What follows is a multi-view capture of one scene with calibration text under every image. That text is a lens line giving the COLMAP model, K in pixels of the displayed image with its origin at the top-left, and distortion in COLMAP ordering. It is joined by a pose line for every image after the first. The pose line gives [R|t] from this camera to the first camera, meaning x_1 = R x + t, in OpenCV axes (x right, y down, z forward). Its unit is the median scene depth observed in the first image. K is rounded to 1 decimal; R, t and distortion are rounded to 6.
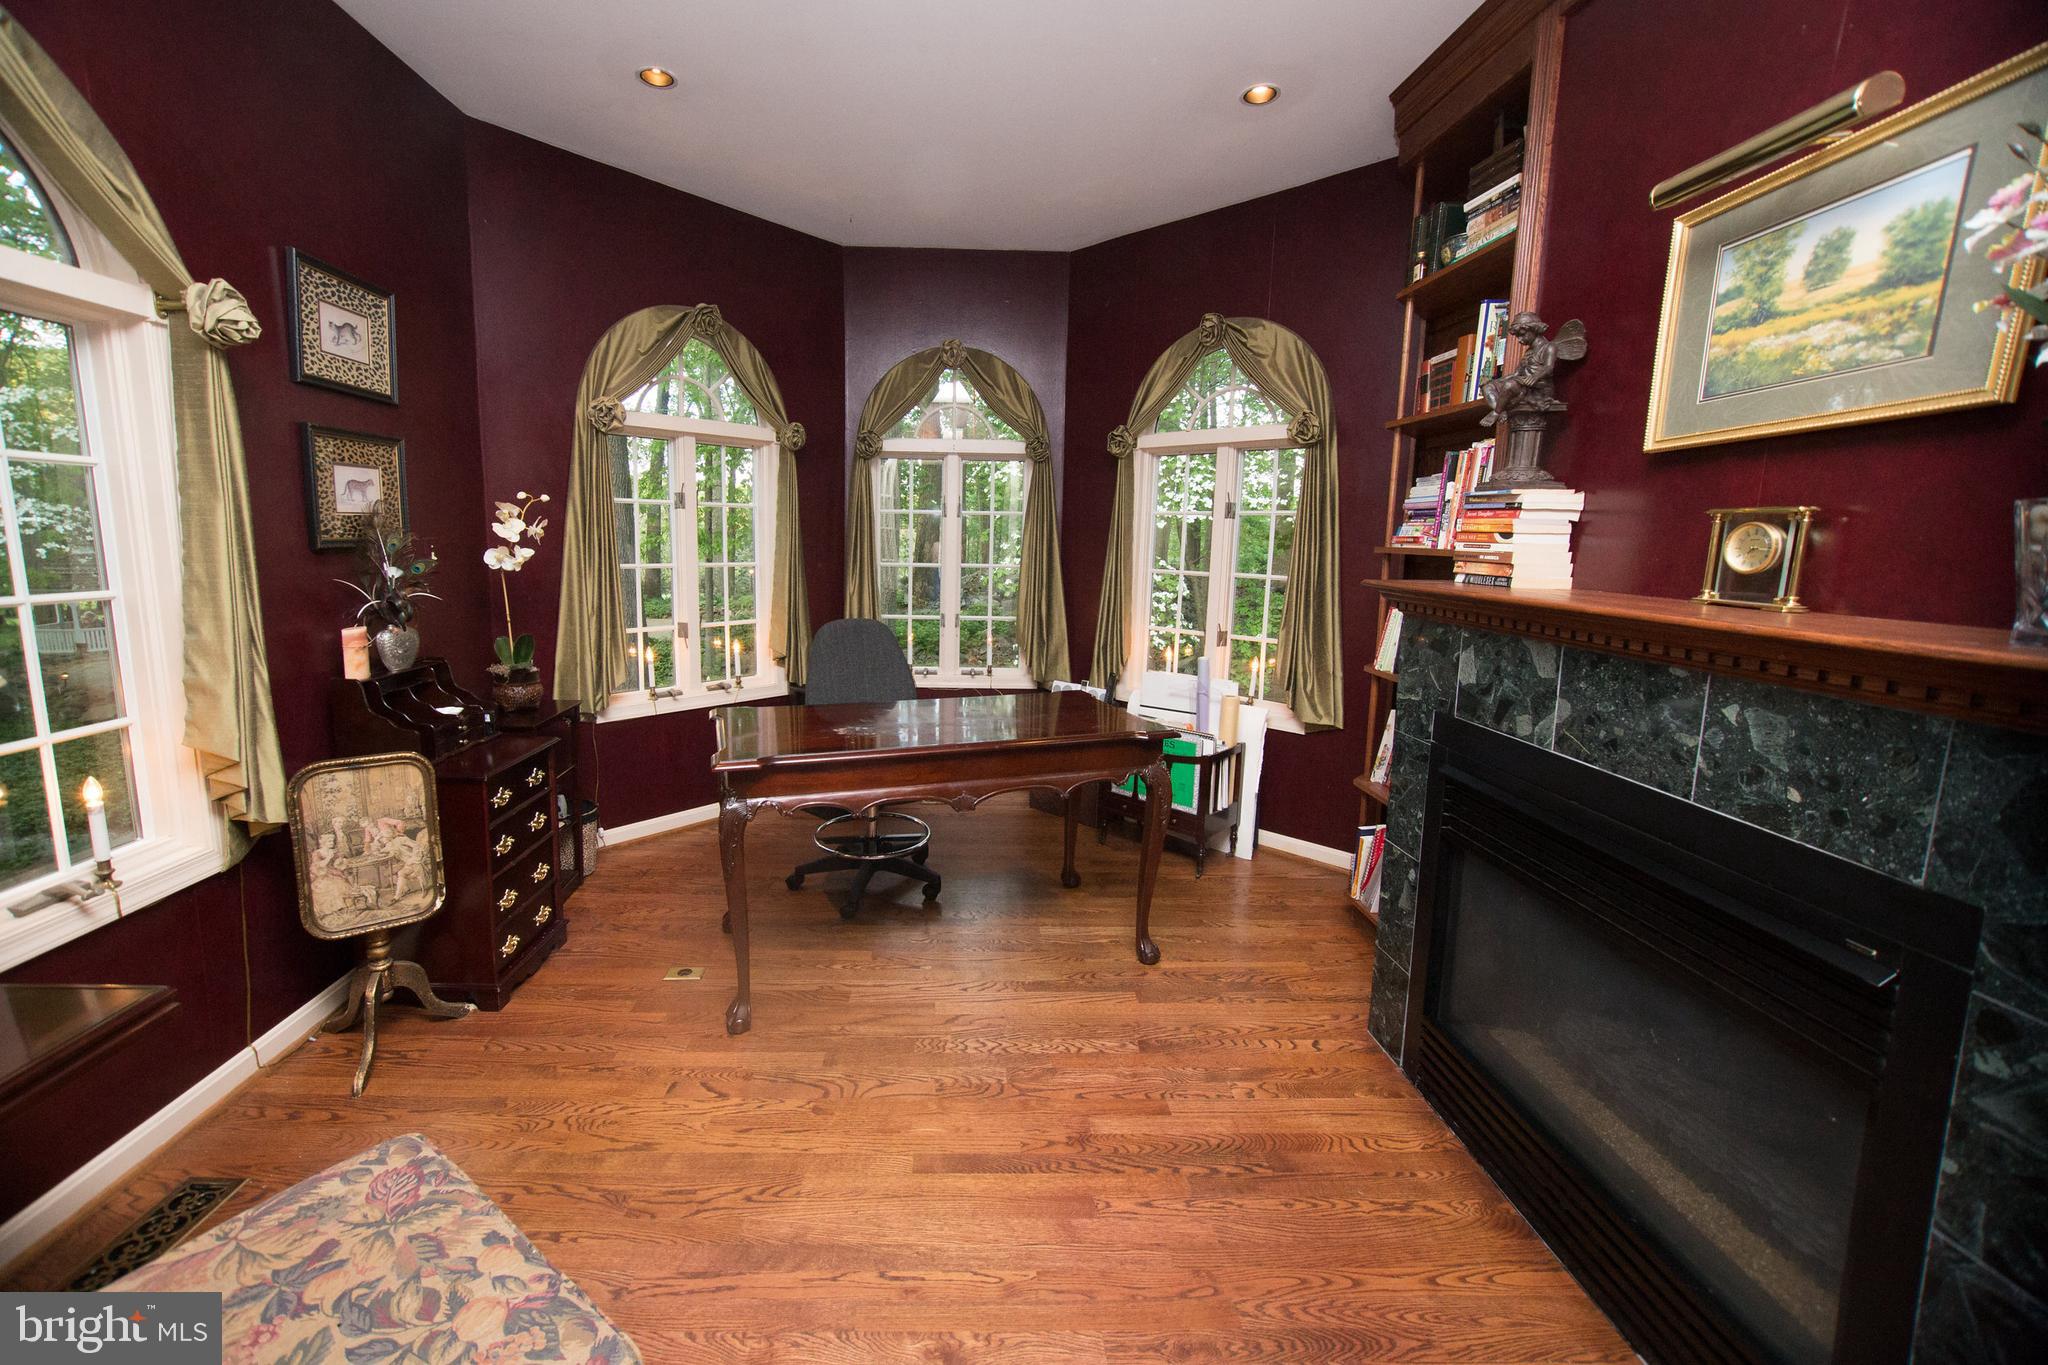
lens RADIAL K [[797.4, 0, 928.1], [0, 797.4, 678.9], [0, 0, 1]] dist [-0.021447, 0.007448]
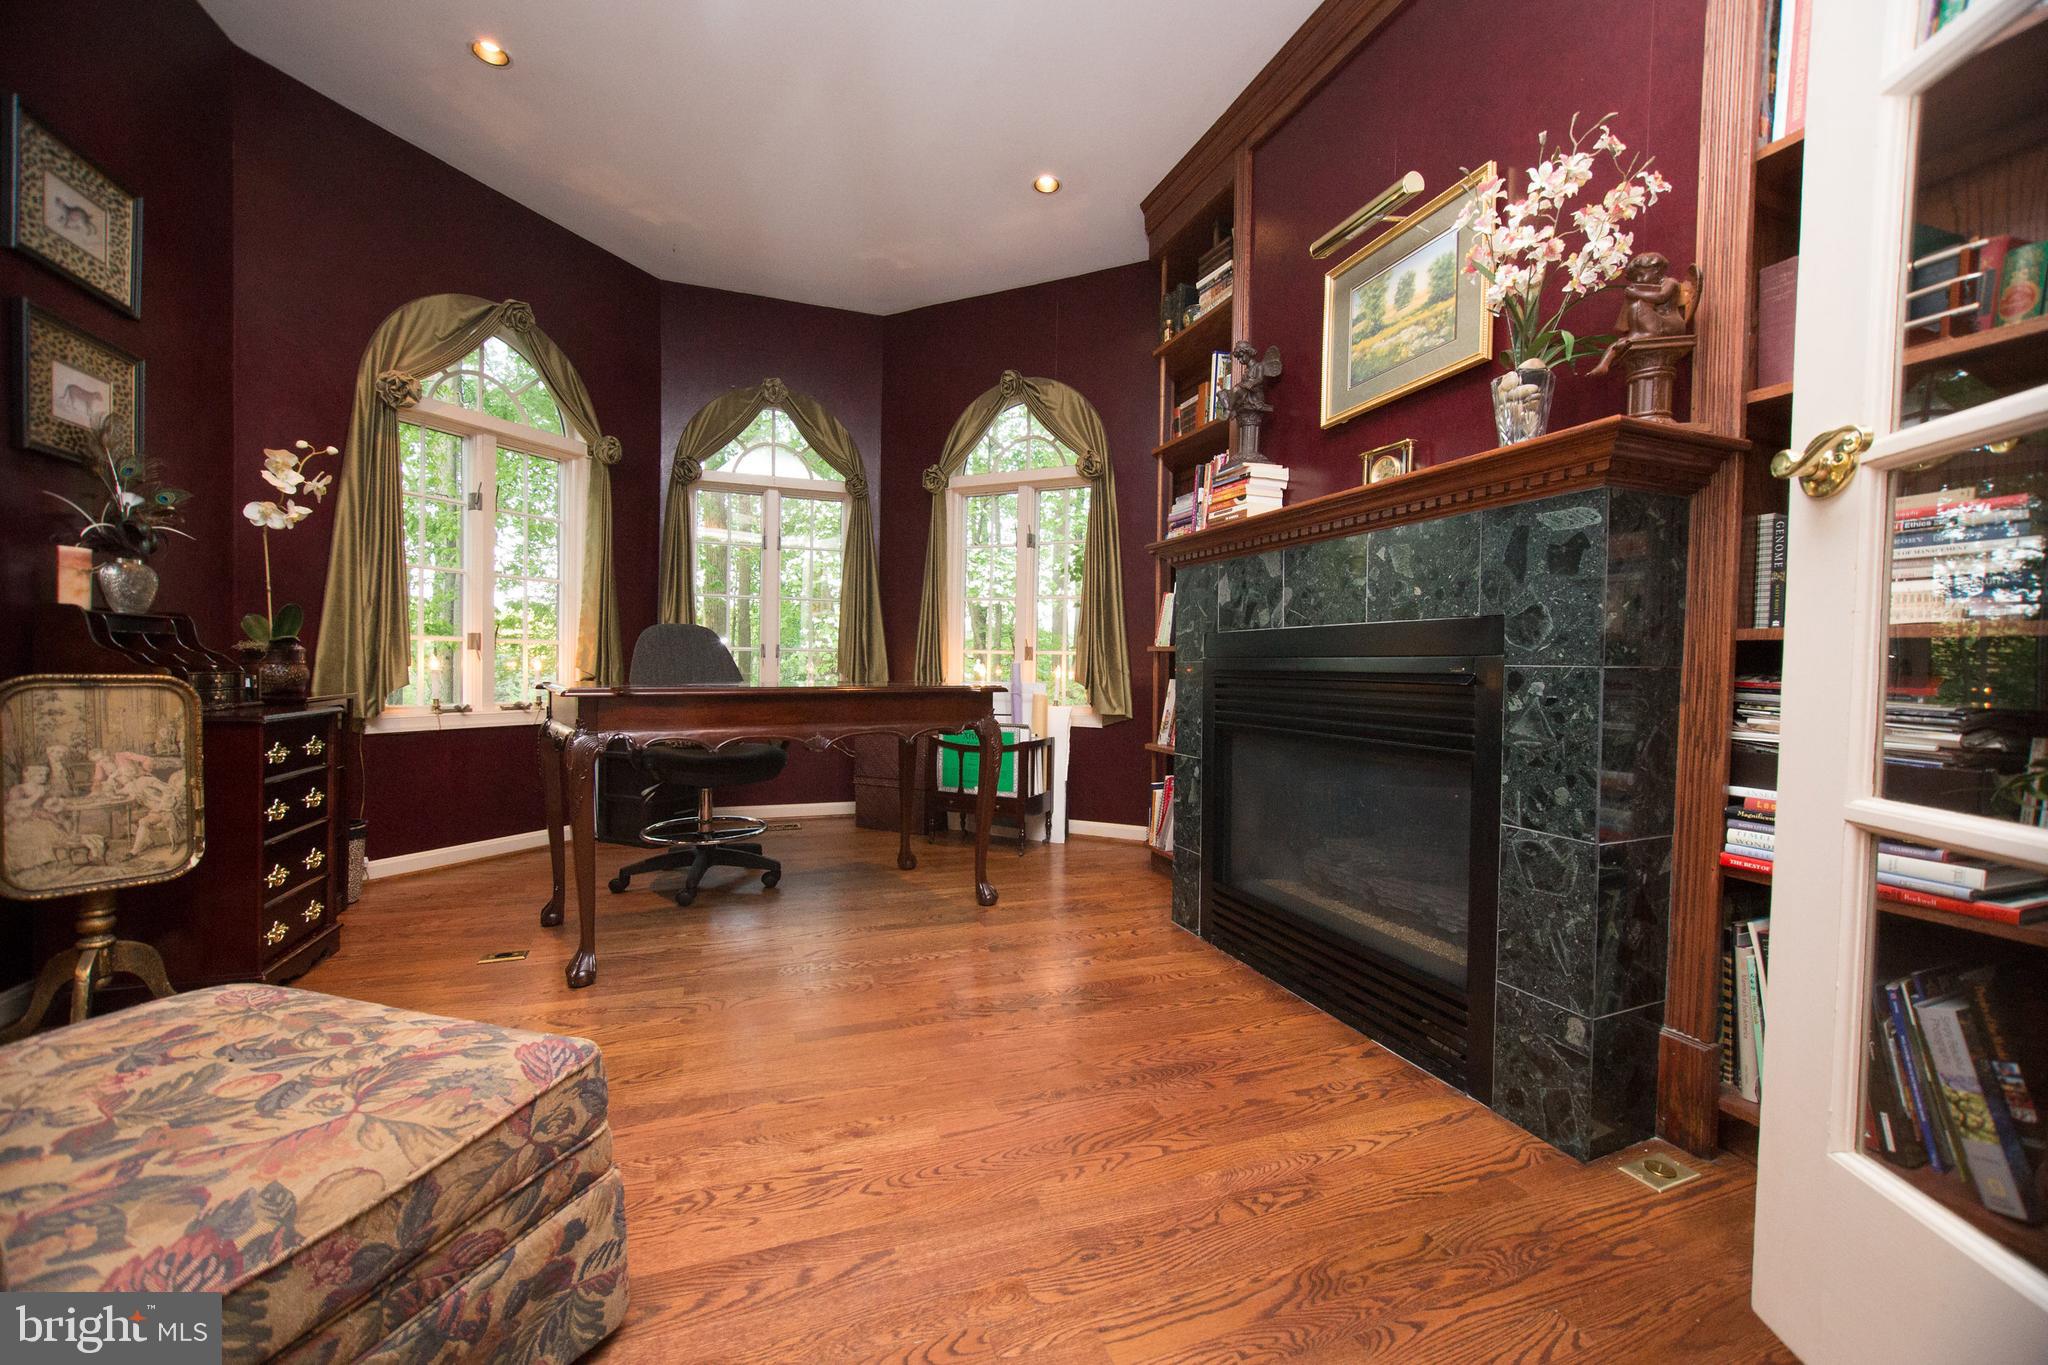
lens RADIAL K [[818.2, 0, 986.4], [0, 818.2, 703.7], [0, 0, 1]] dist [-0.018313, 0.008352]
pose [[0.947448, -0.003539, 0.319890, -0.089360], [0.039394, 0.993619, -0.105683, 0.226053], [-0.317475, 0.112731, 0.941542, -0.090269]]
